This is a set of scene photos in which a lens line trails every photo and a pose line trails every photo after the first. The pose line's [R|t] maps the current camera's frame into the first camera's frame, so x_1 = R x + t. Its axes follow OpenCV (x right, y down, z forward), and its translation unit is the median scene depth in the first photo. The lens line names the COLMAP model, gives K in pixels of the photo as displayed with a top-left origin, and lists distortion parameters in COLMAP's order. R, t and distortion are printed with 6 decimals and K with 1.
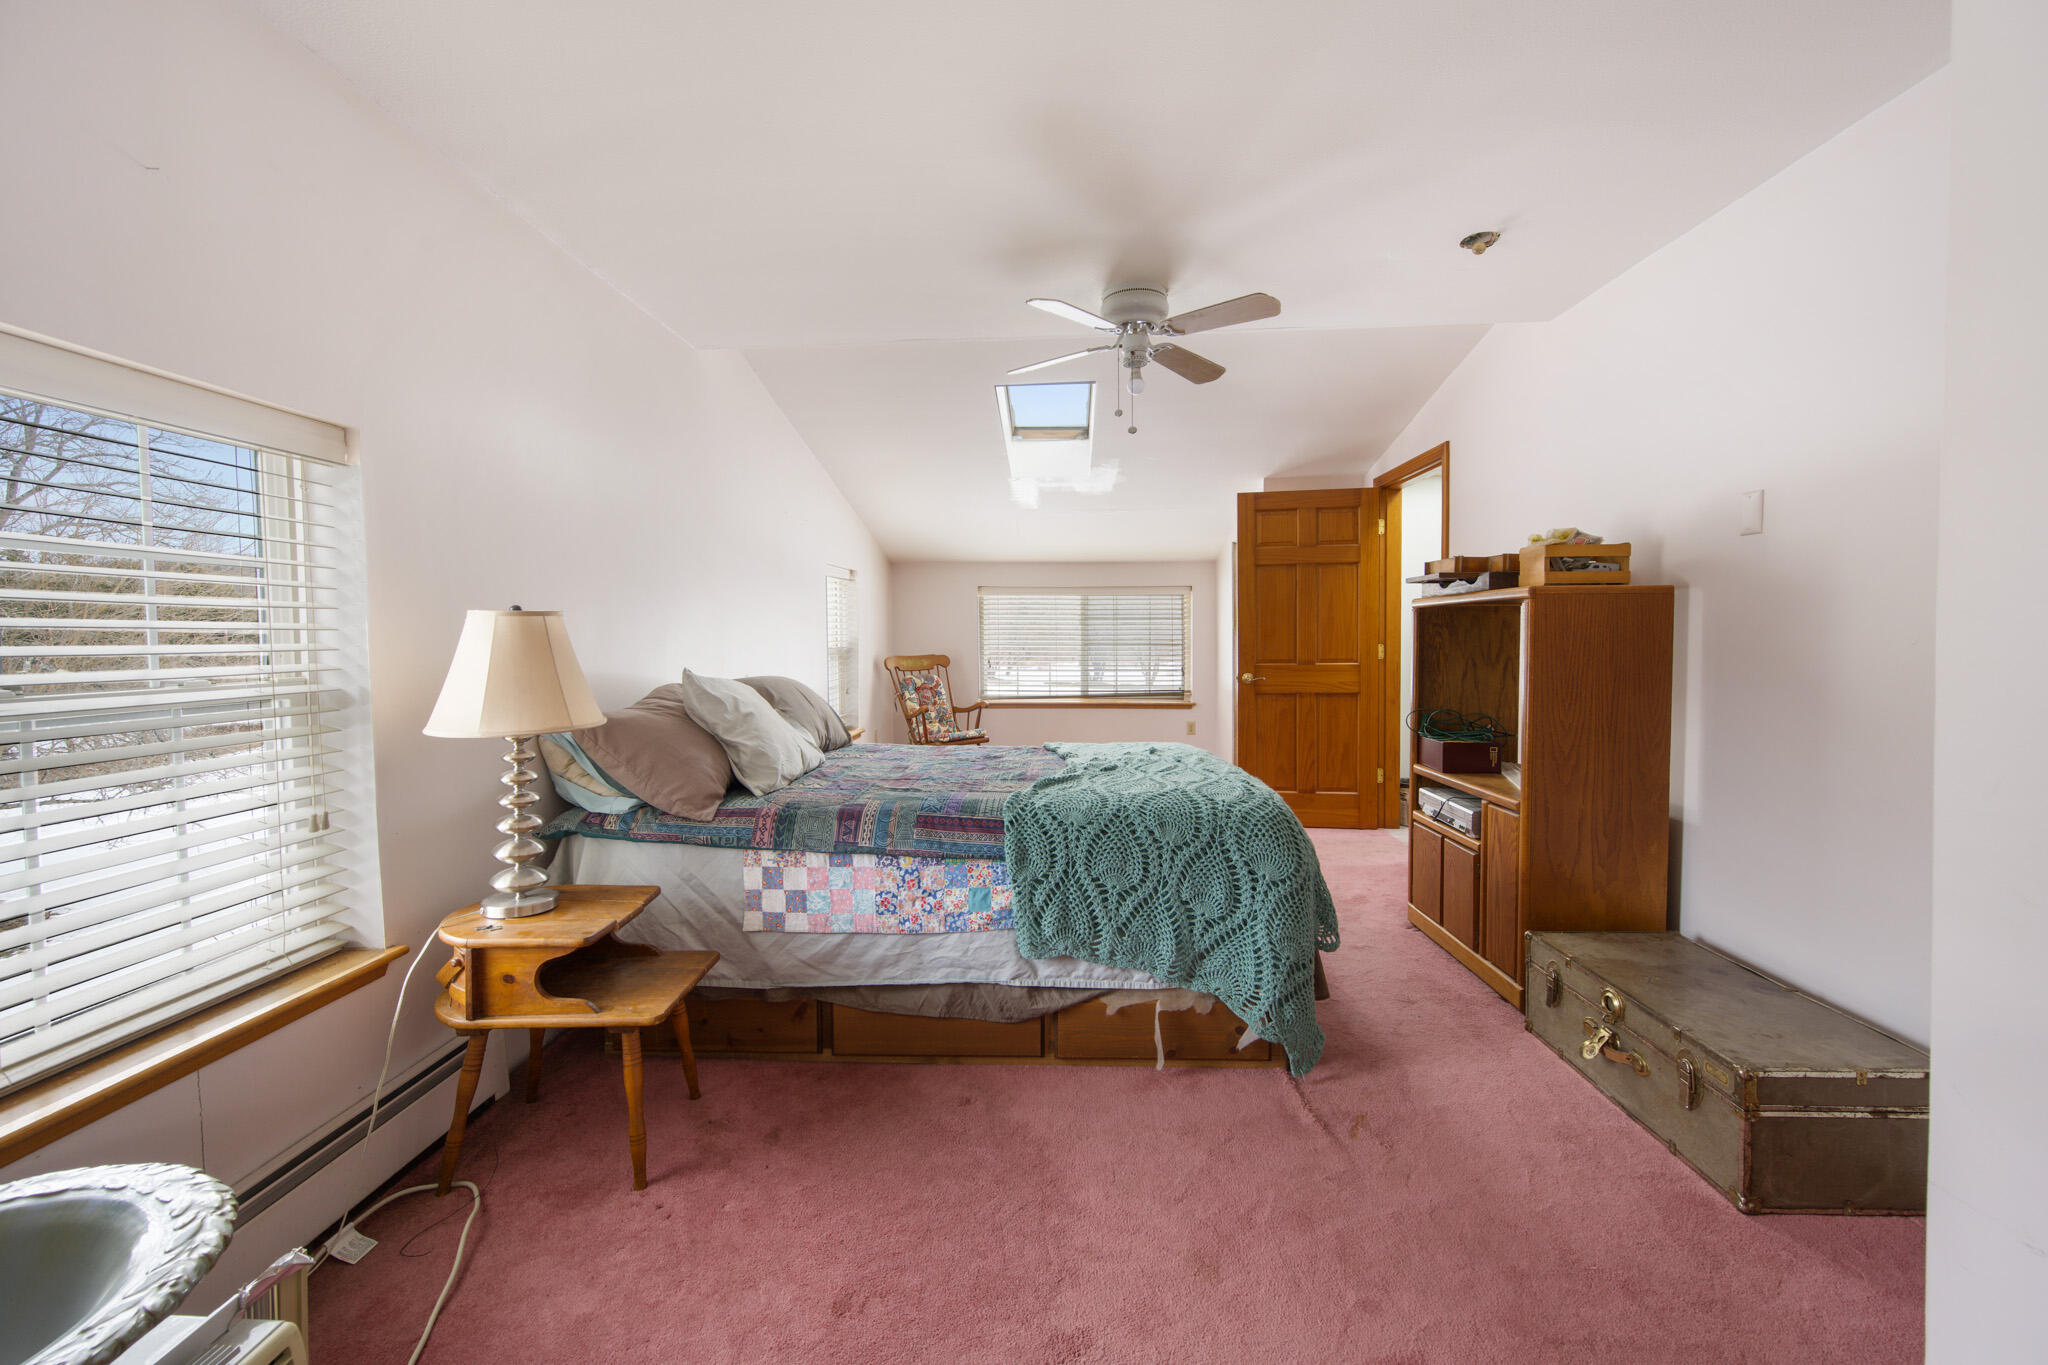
lens RADIAL K [[817.8, 0, 1029.8], [0, 817.8, 648.6], [0, 0, 1]] dist [-0.001204, 0.000084]
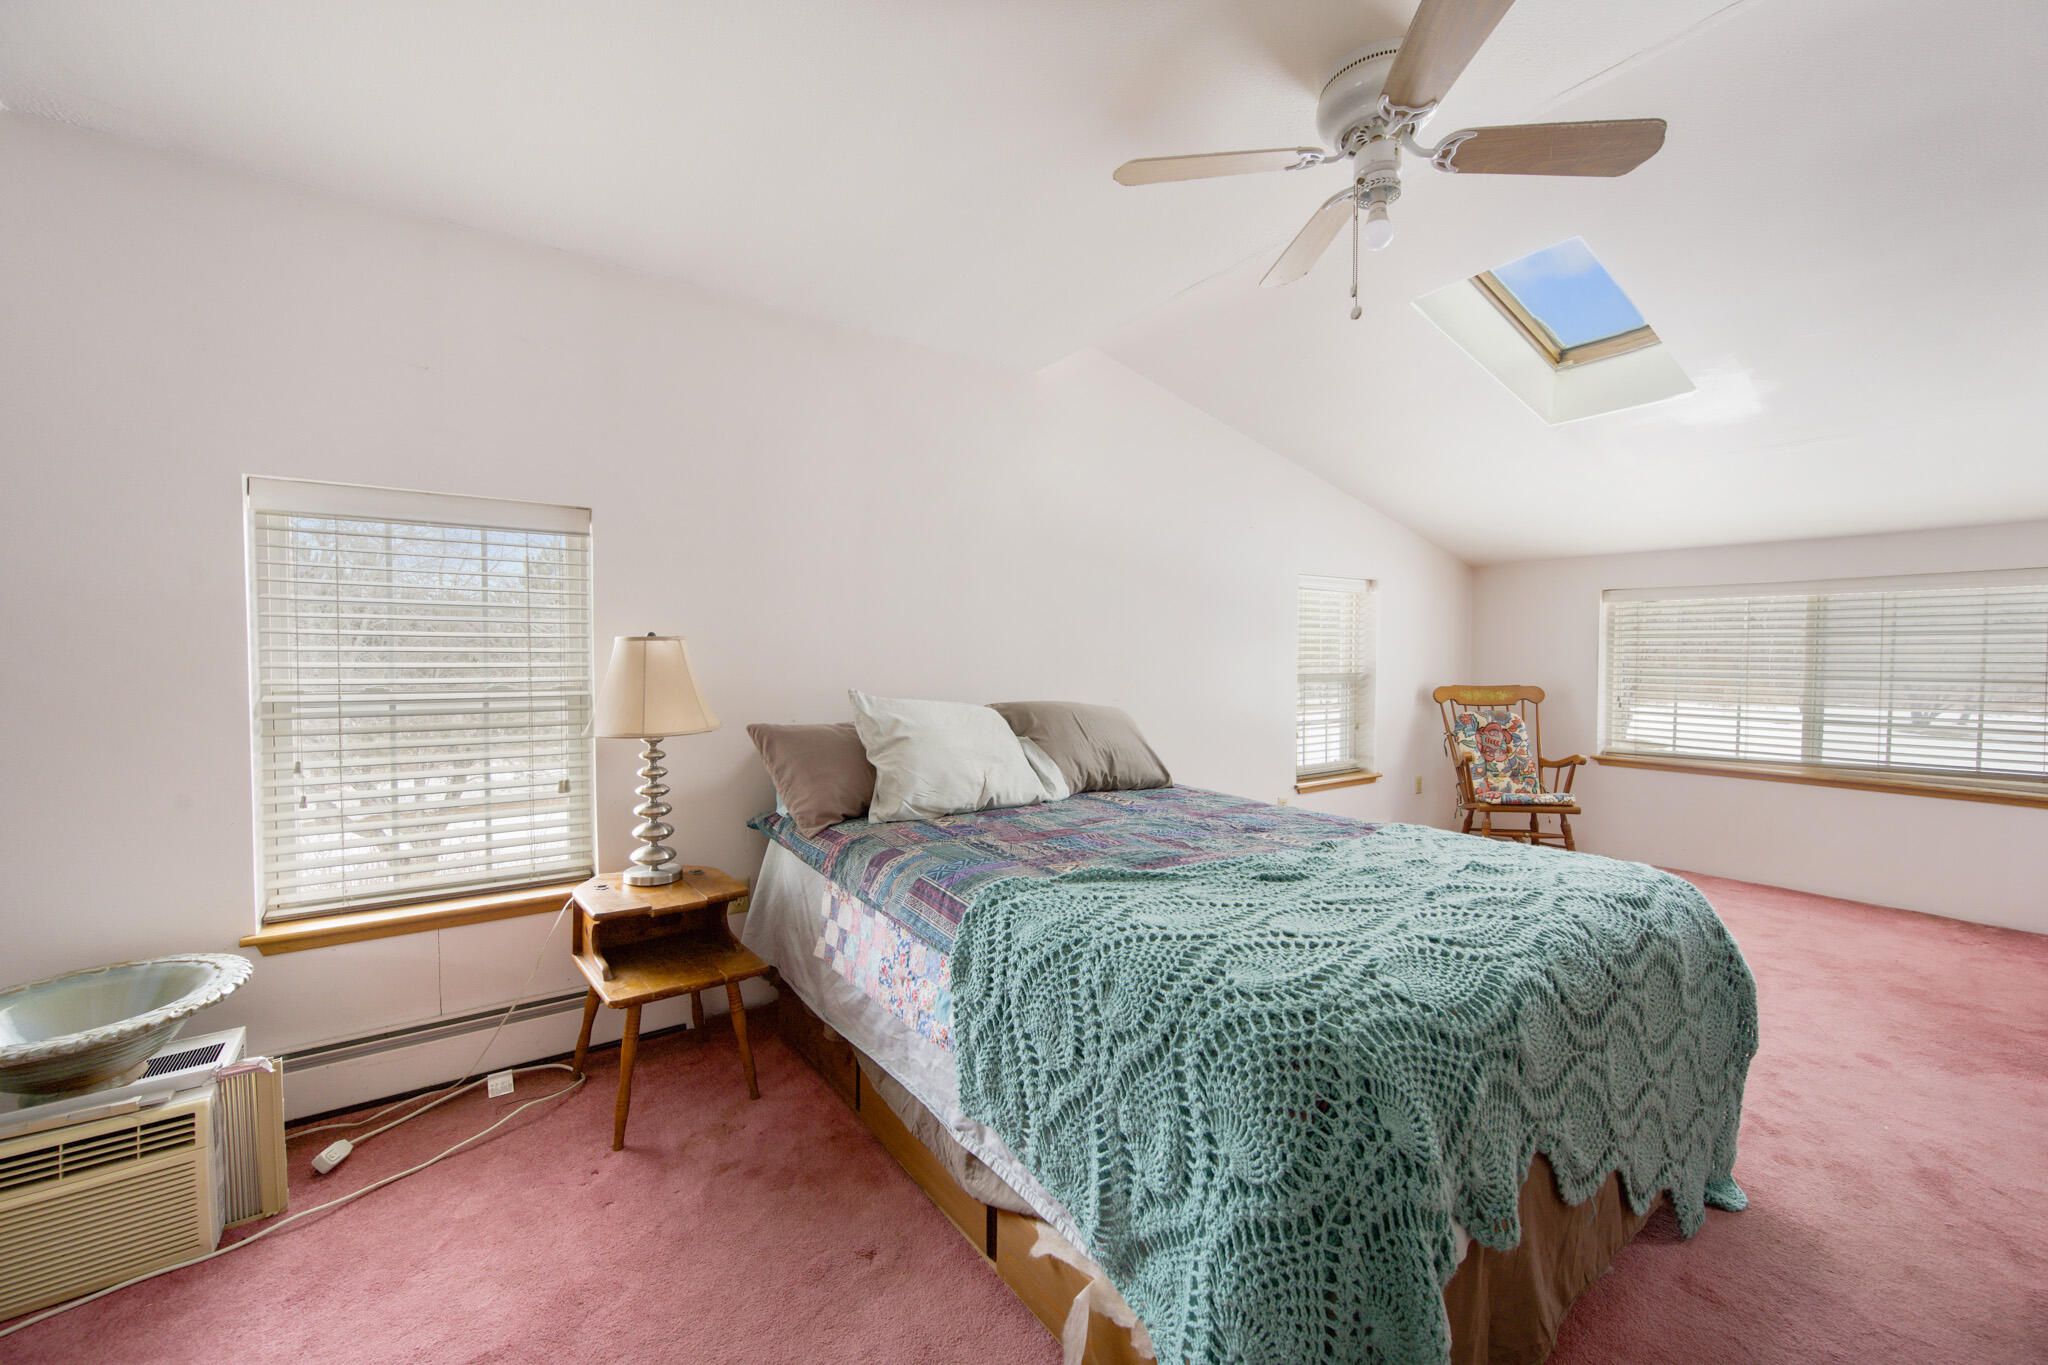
lens RADIAL K [[809.3, 0, 1022.1], [0, 809.3, 670.4], [0, 0, 1]] dist [-0.000599, 0.000124]
pose [[0.612722, 0.019477, -0.790059, 0.580624], [-0.019111, 0.999769, 0.009826, -0.015246], [0.790068, 0.009079, 0.612953, 0.598370]]
